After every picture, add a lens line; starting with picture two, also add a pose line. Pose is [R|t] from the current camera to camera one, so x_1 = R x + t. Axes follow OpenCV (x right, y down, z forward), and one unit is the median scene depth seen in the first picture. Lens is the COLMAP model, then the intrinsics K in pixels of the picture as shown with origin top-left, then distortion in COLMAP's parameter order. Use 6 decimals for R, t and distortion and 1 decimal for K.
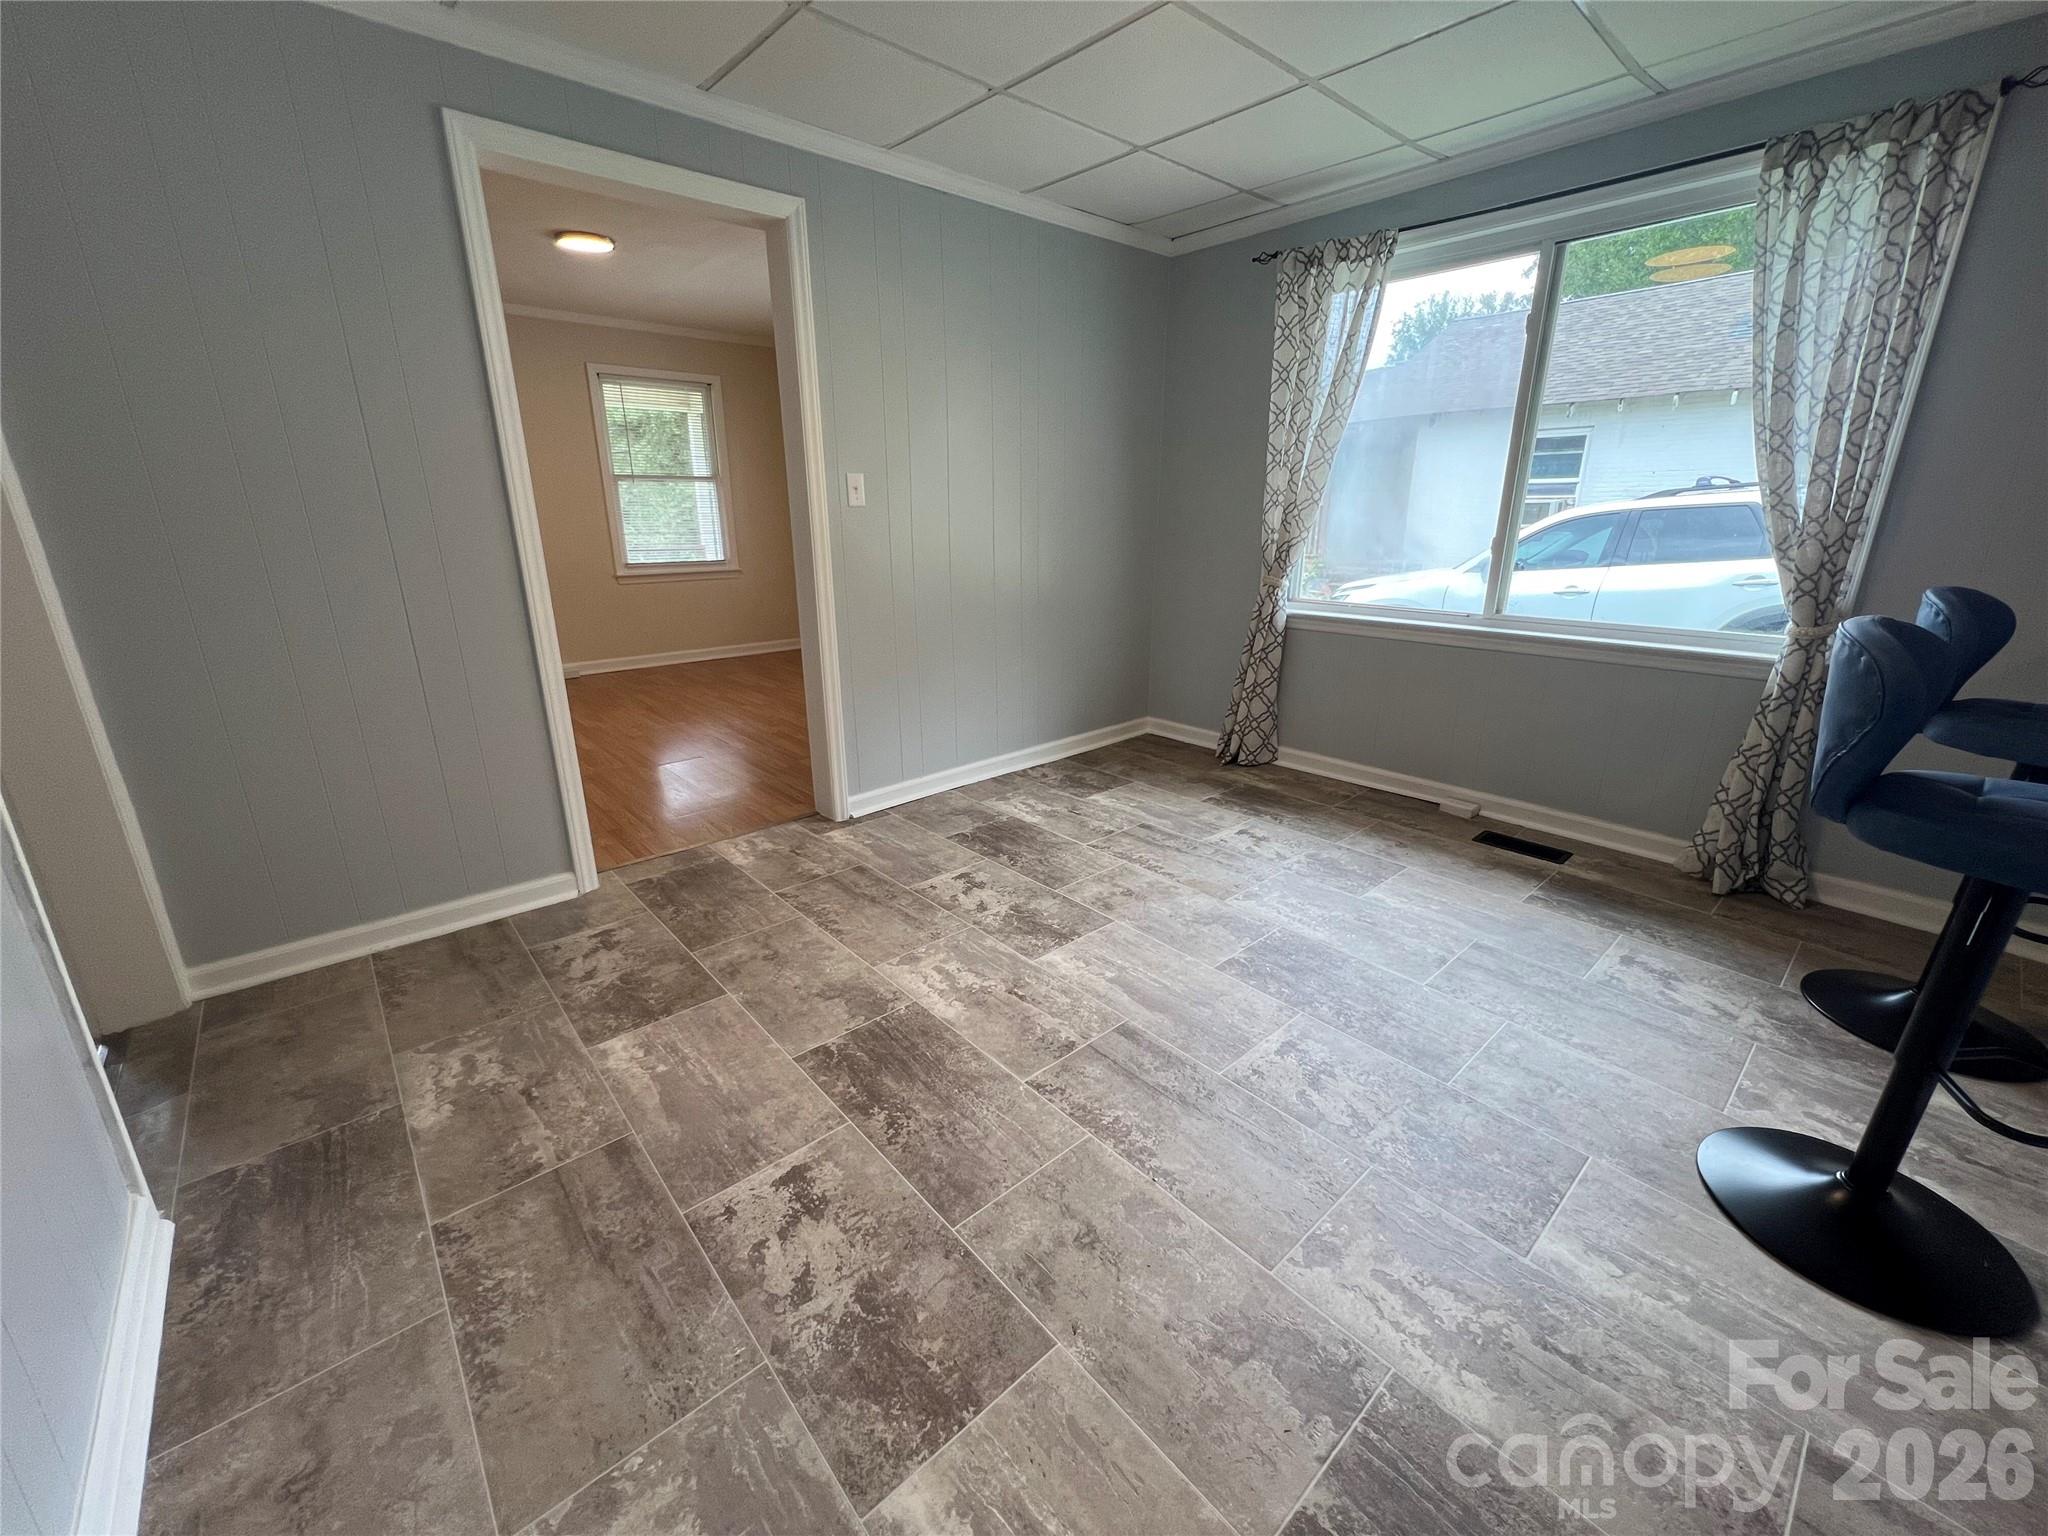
lens RADIAL K [[817.7, 0, 1017.5], [0, 817.7, 767.2], [0, 0, 1]] dist [-0.002617, 0.000858]
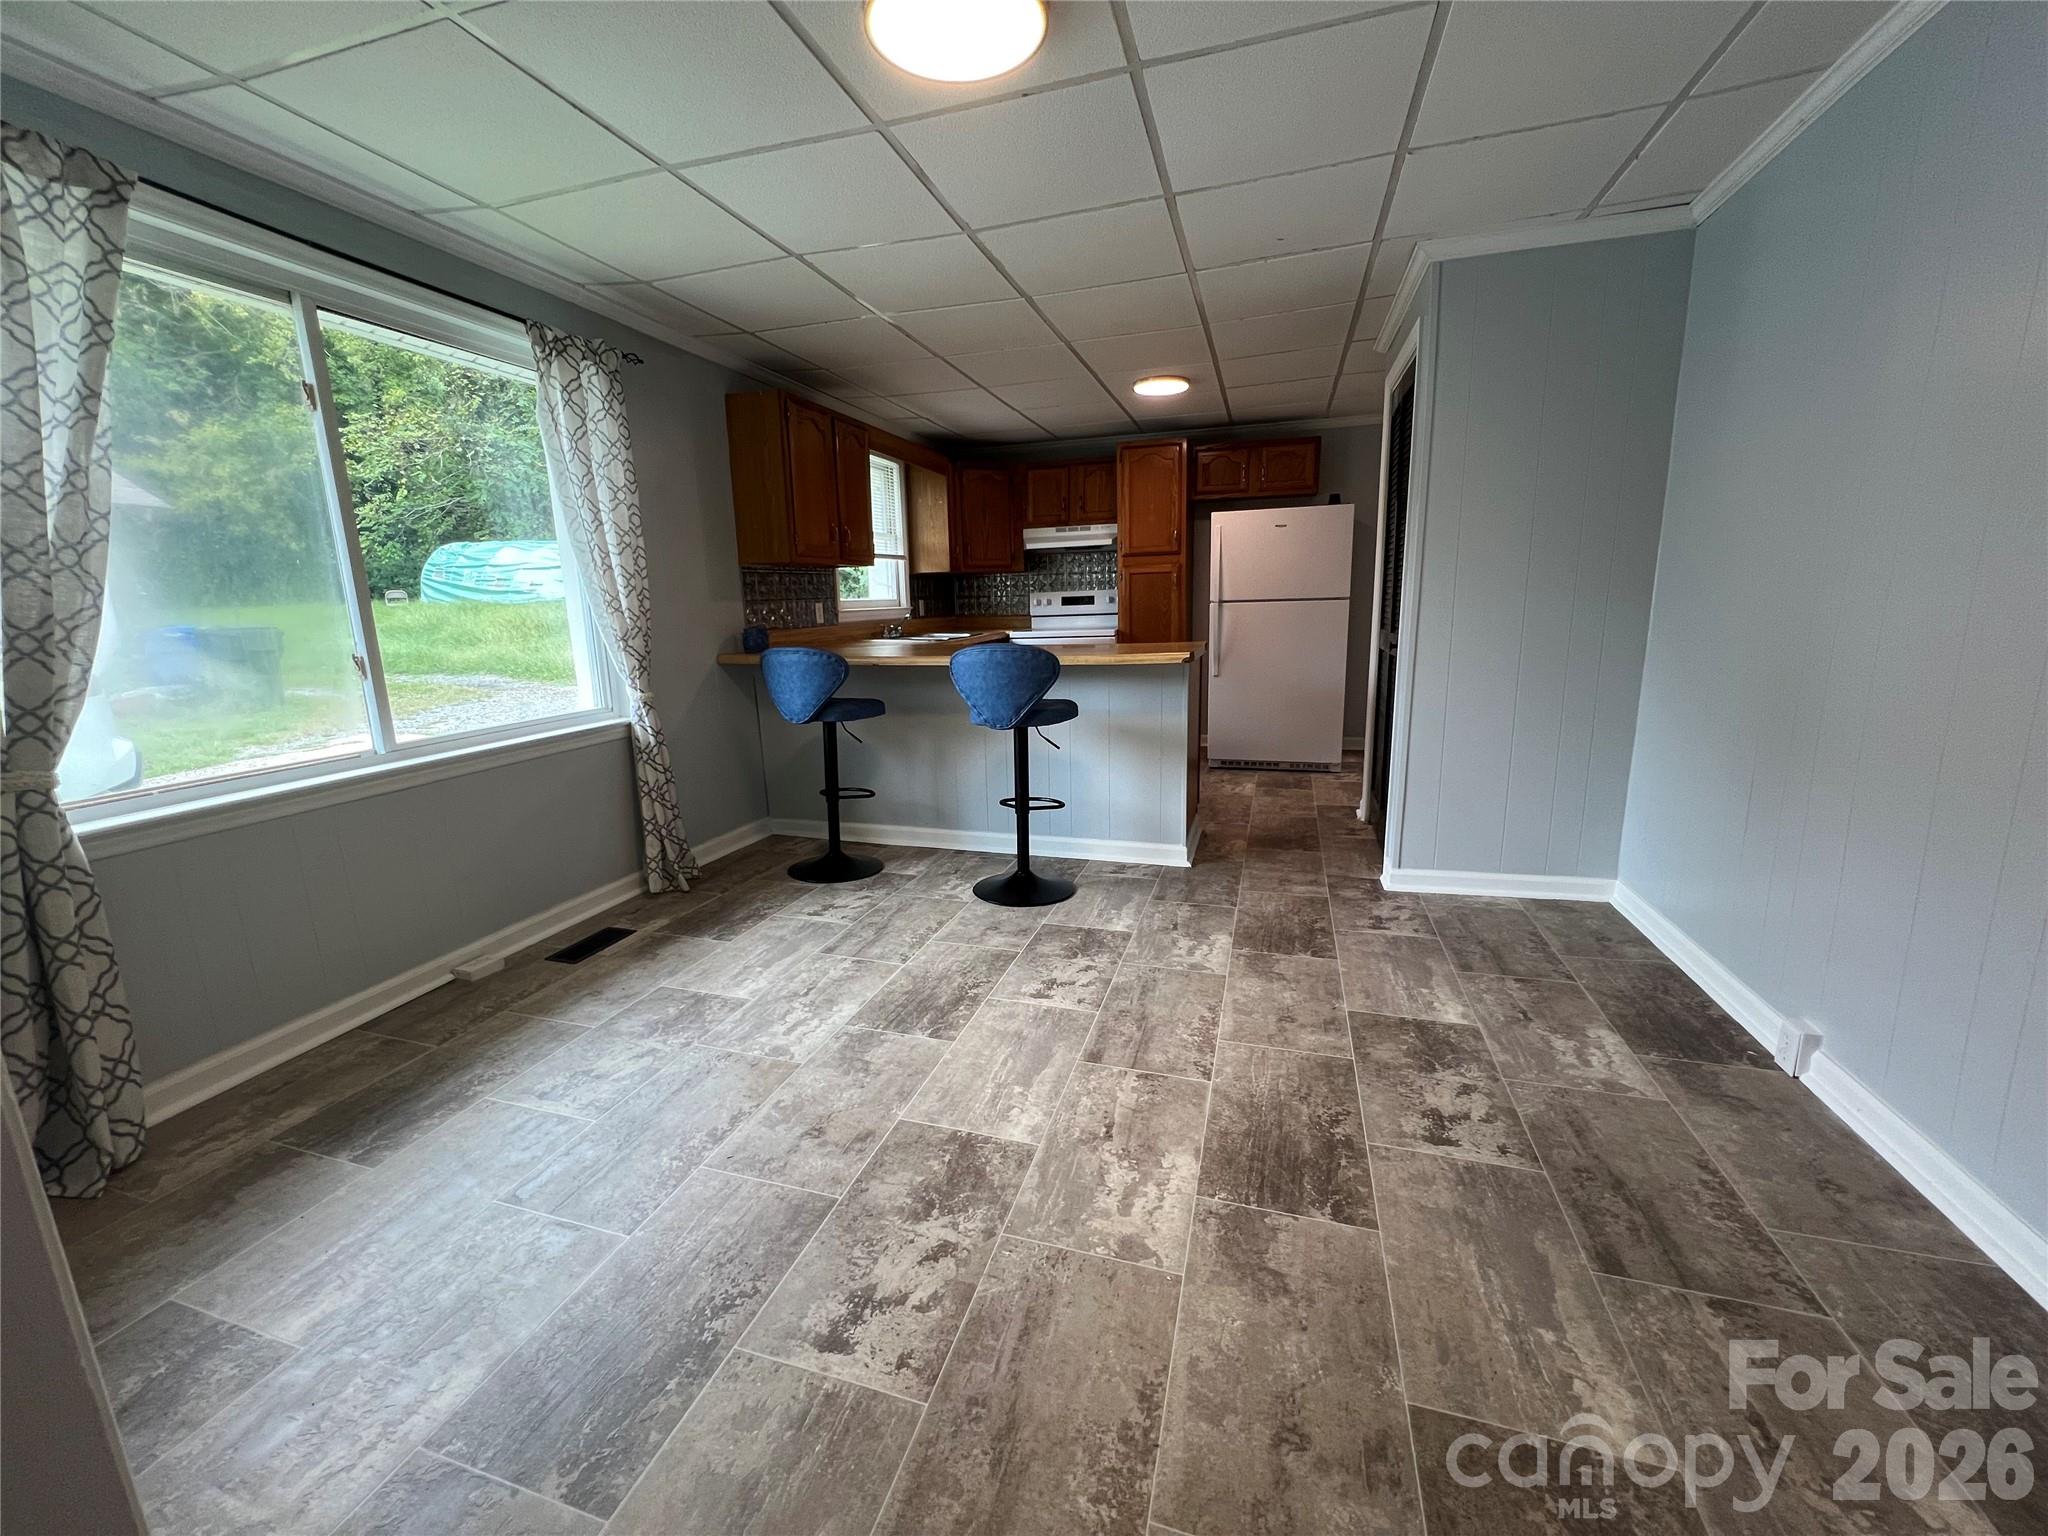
lens RADIAL K [[817.7, 0, 1019.2], [0, 817.7, 765.1], [0, 0, 1]] dist [-0.002617, 0.000858]
pose [[-0.521537, -0.152903, 0.839416, -0.539958], [0.285915, 0.895612, 0.340781, -0.345584], [-0.803898, 0.417731, -0.423378, 1.101961]]
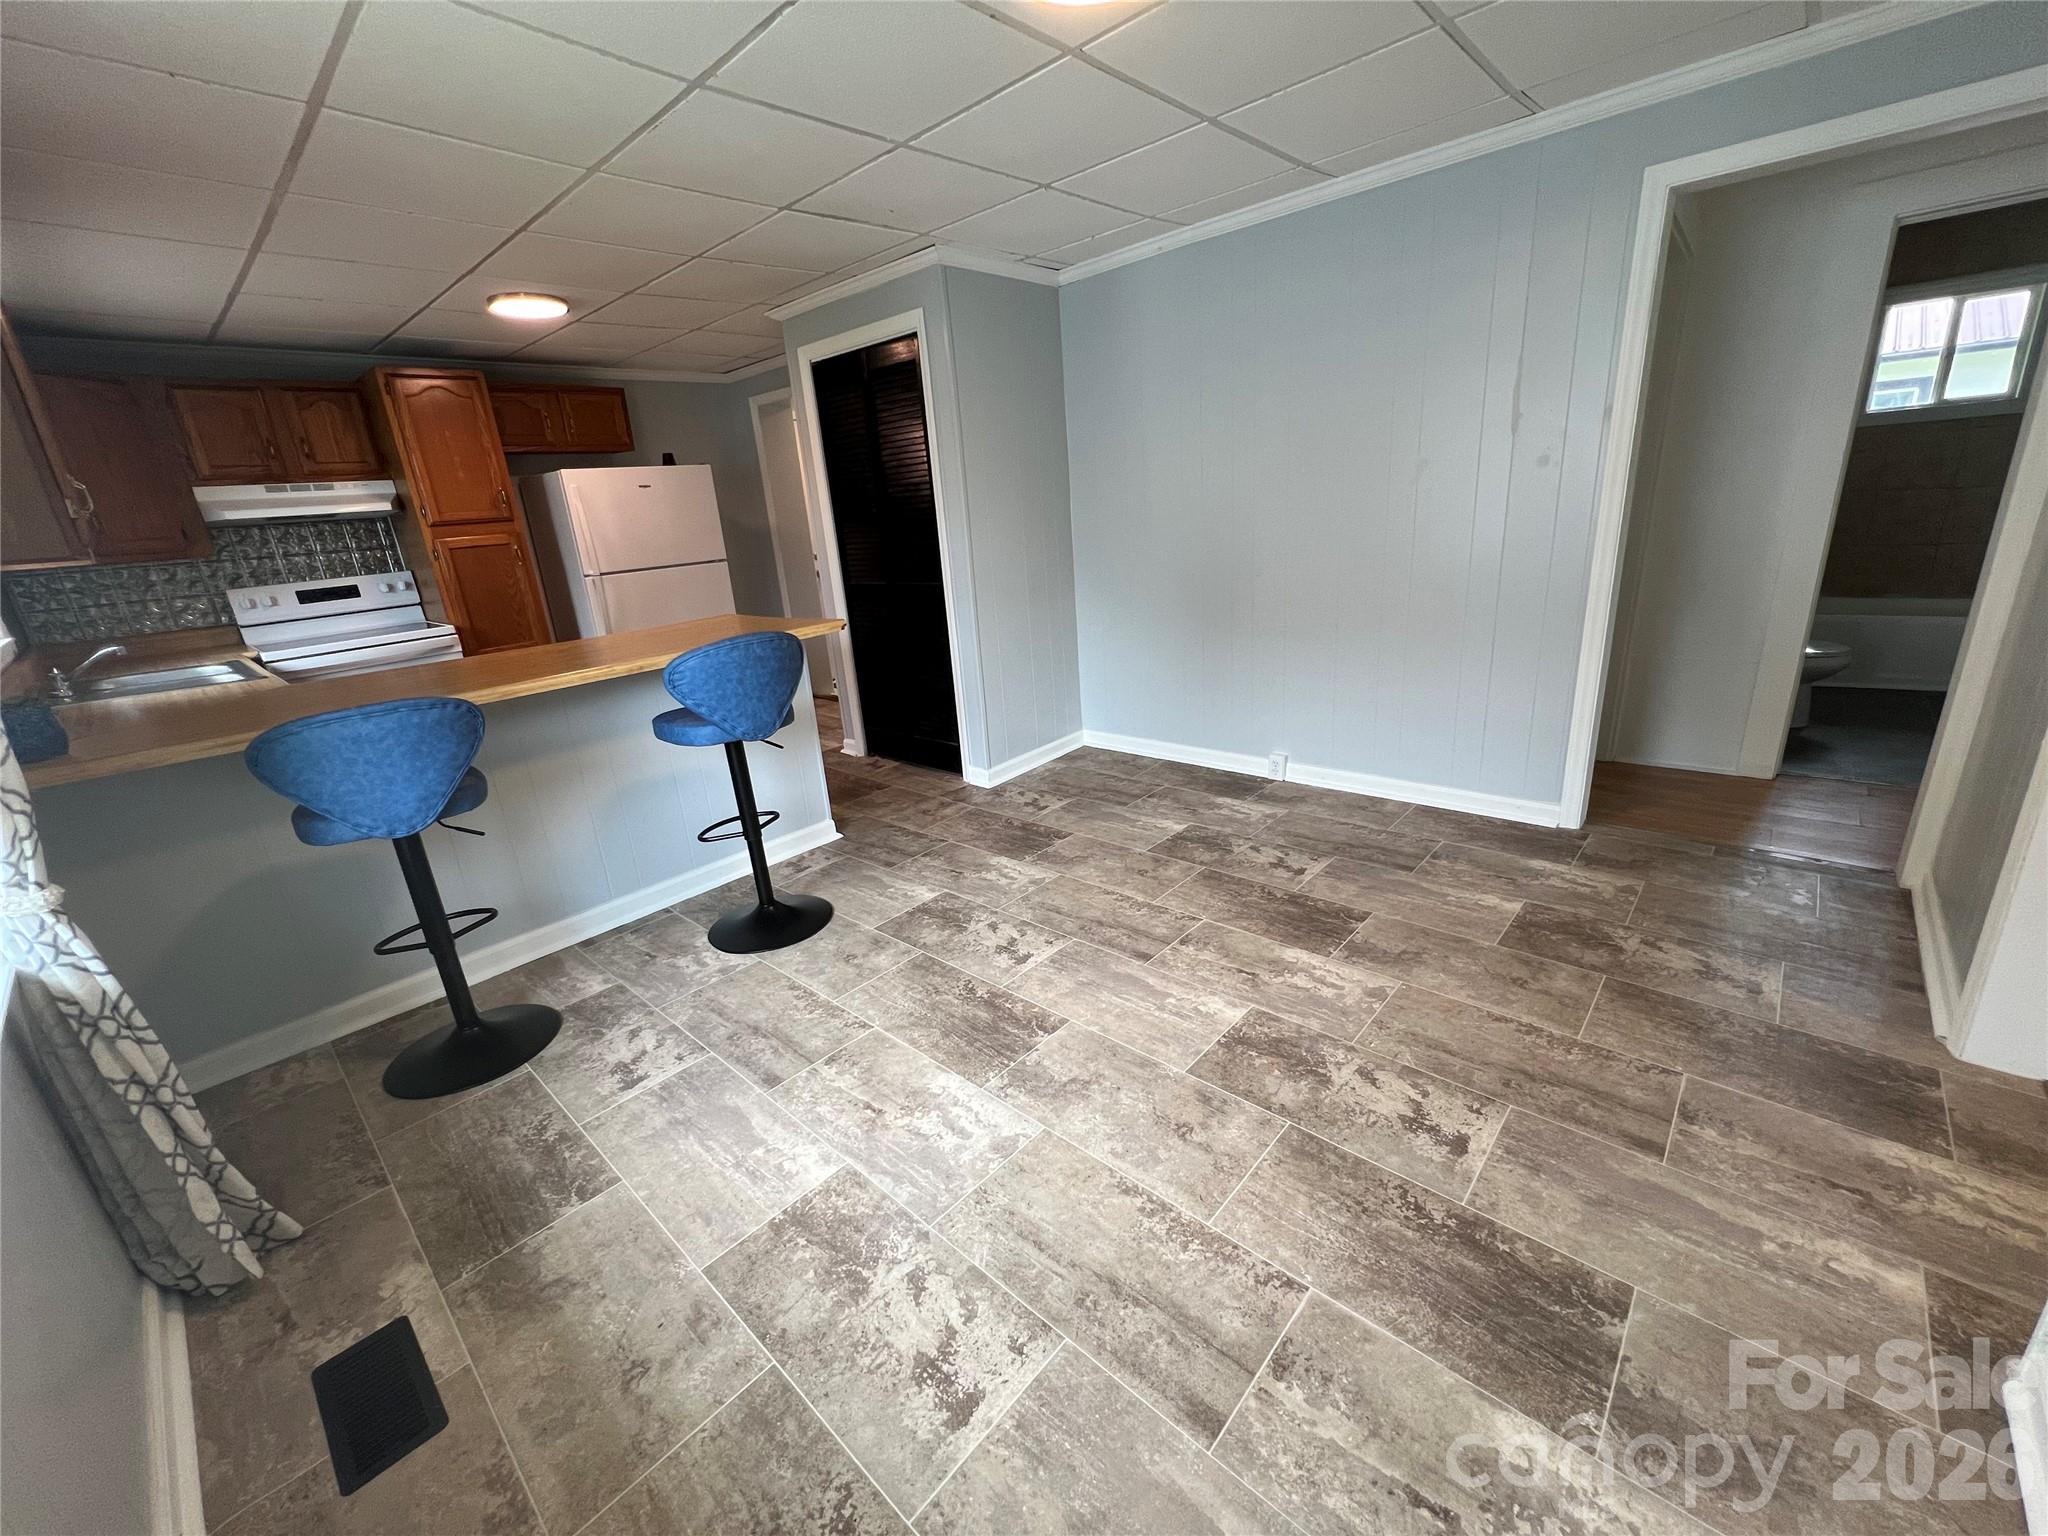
lens RADIAL K [[817.7, 0, 1017.6], [0, 817.7, 765.2], [0, 0, 1]] dist [-0.002617, 0.000858]
pose [[-0.991327, 0.109116, -0.073244, 0.310093], [0.046742, 0.813640, 0.579487, -0.529623], [0.122825, 0.571037, -0.811684, 1.464482]]
